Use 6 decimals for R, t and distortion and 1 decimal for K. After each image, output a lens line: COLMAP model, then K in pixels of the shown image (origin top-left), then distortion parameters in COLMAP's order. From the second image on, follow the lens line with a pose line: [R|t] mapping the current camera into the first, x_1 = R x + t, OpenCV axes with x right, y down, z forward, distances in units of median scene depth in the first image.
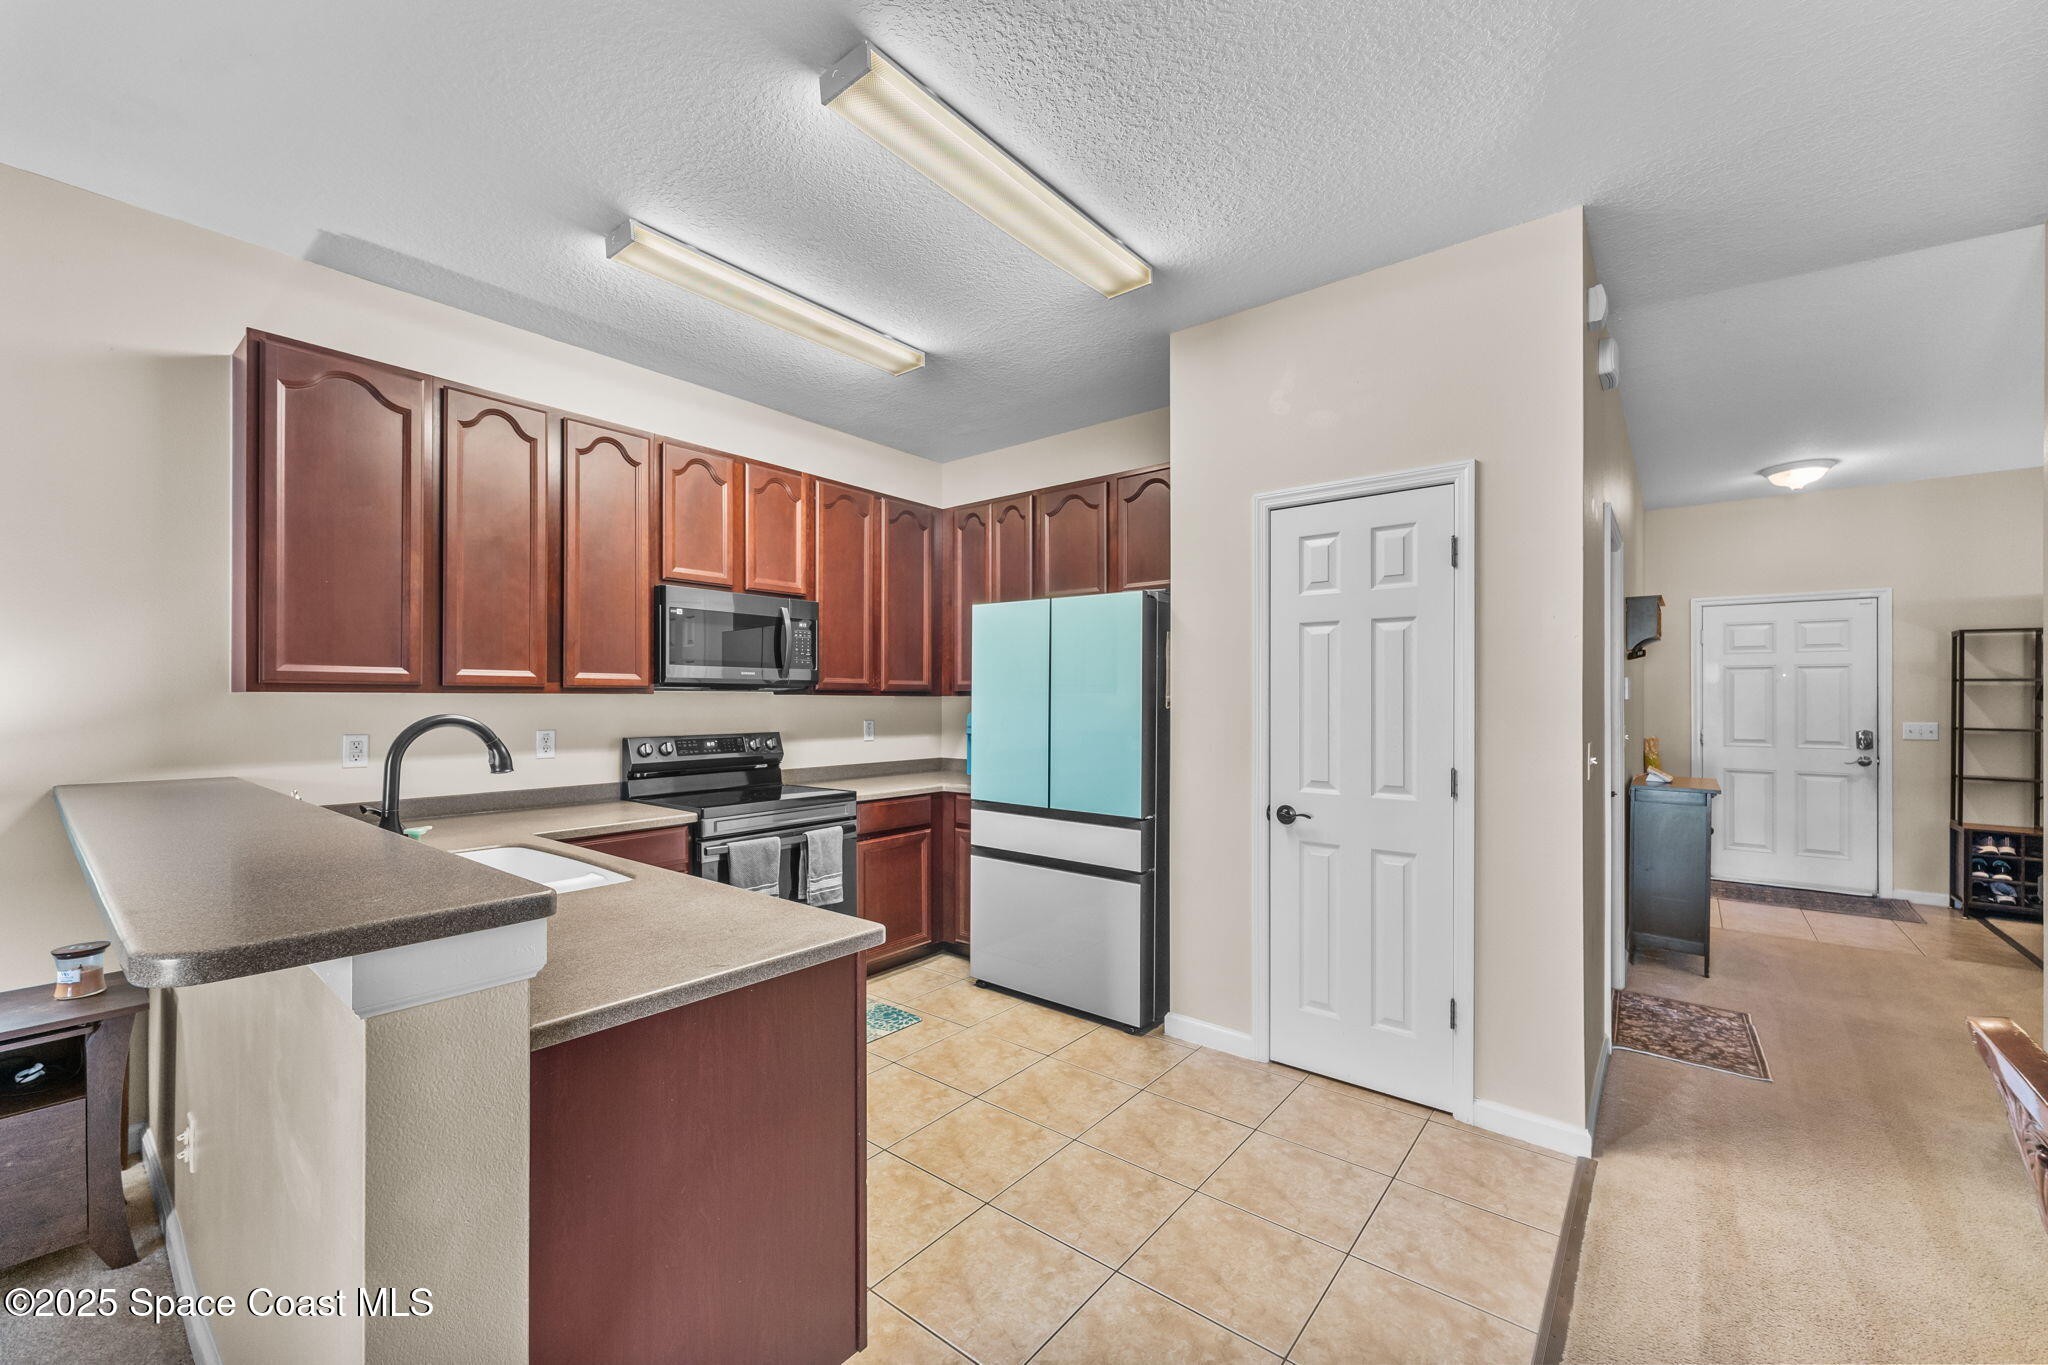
lens RADIAL K [[823.6, 0, 1007.8], [0, 823.6, 699.6], [0, 0, 1]] dist [0.002888, -0.000283]
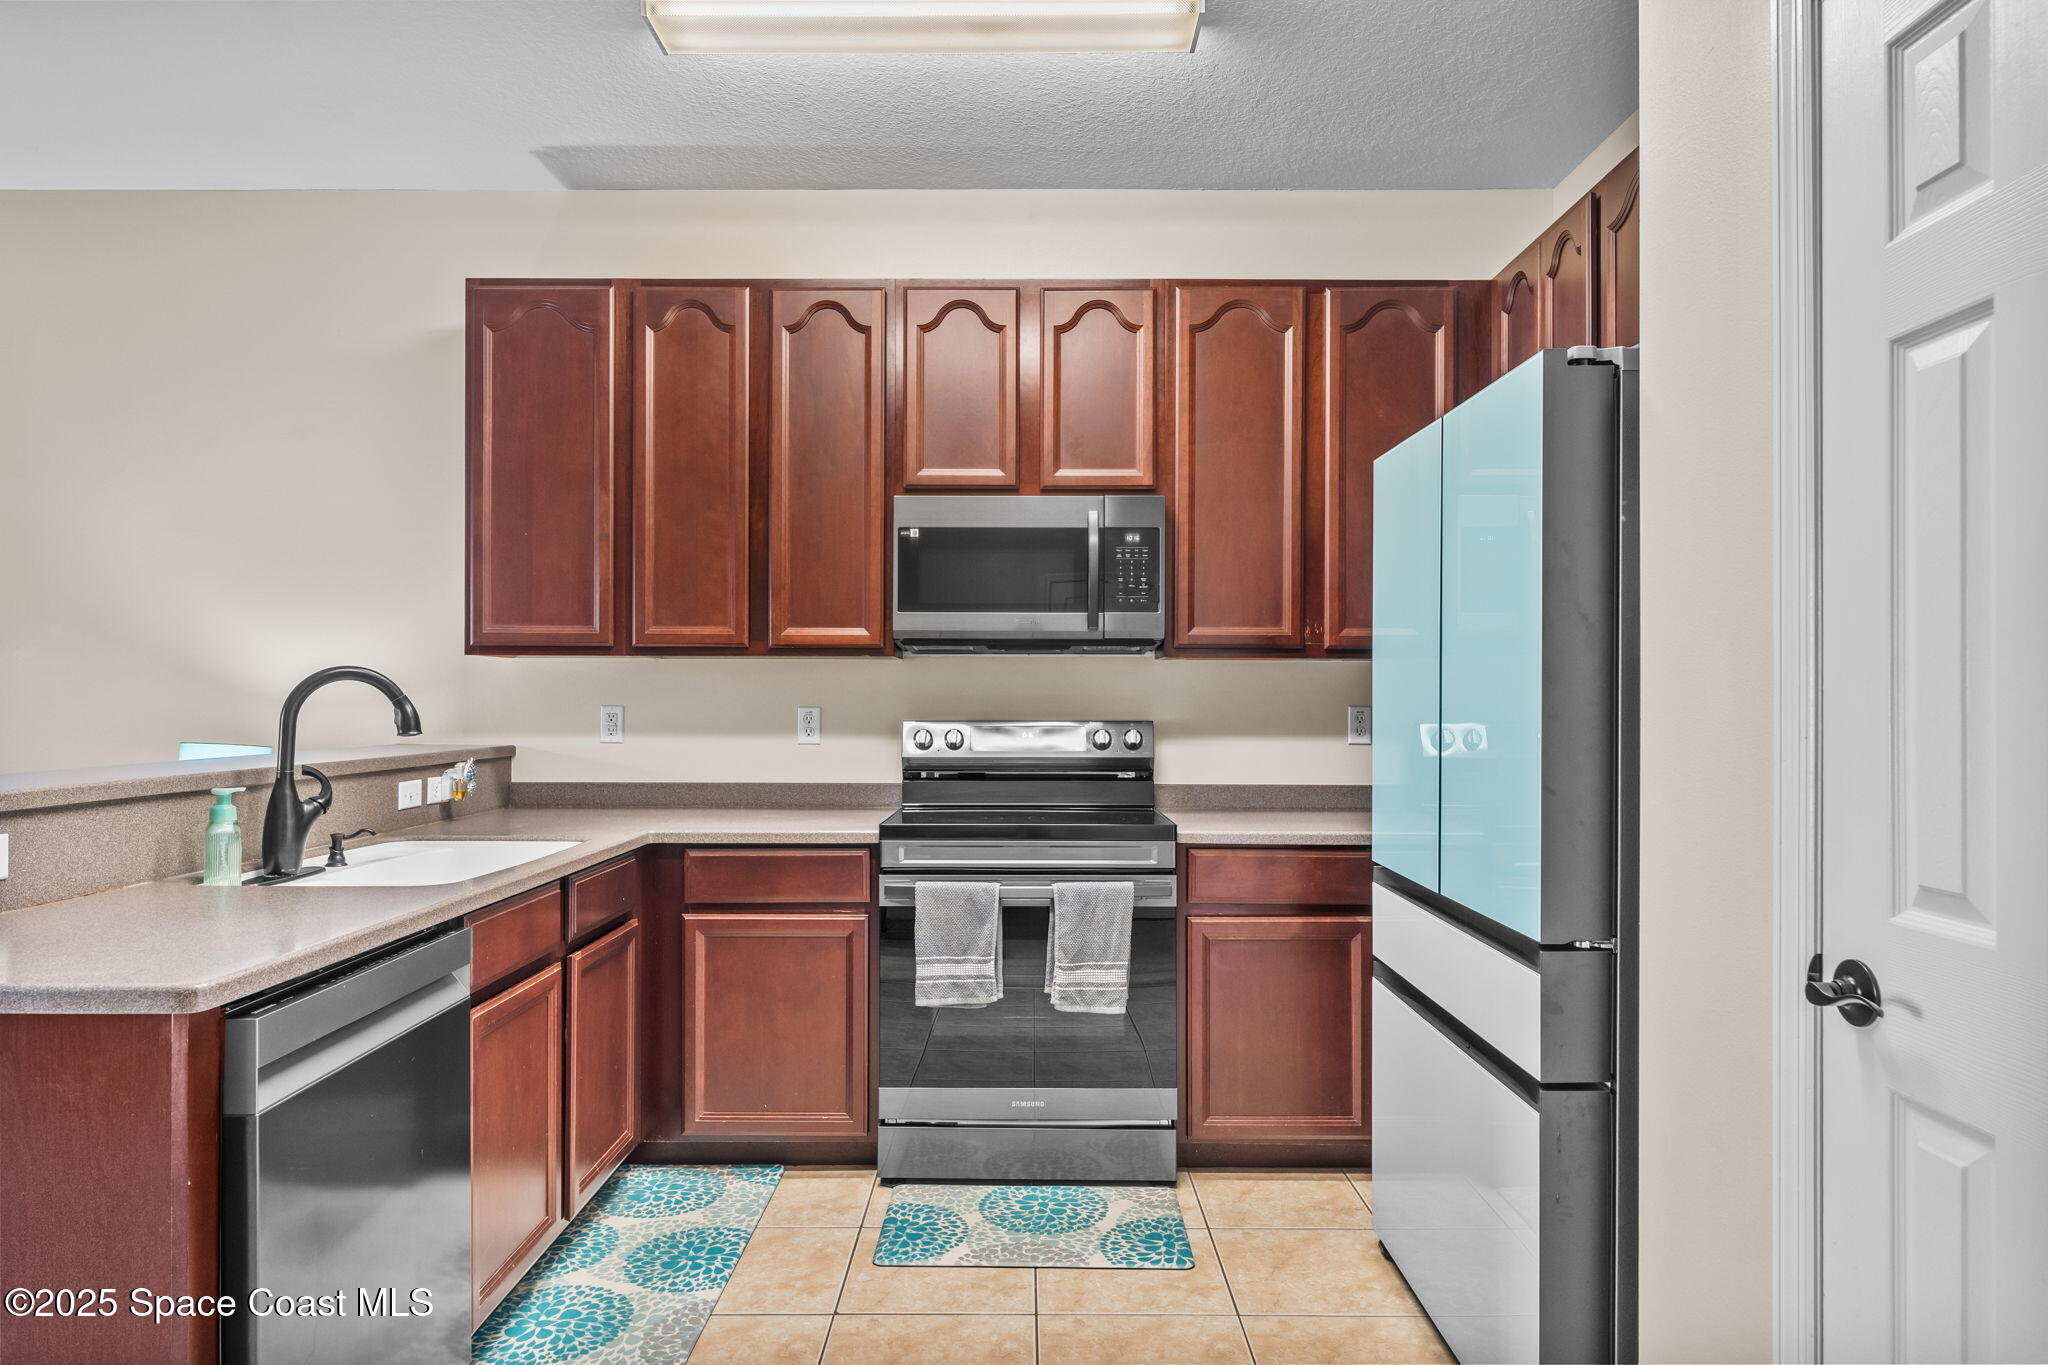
lens RADIAL K [[1241.7, 0, 1020.2], [0, 1241.7, 701.4], [0, 0, 1]] dist [-0.003571, 0.002972]
pose [[0.623480, 0.001938, -0.781837, 0.446263], [-0.003273, 0.999995, -0.000131, 0.031139], [0.781832, 0.002640, 0.623483, 0.431385]]
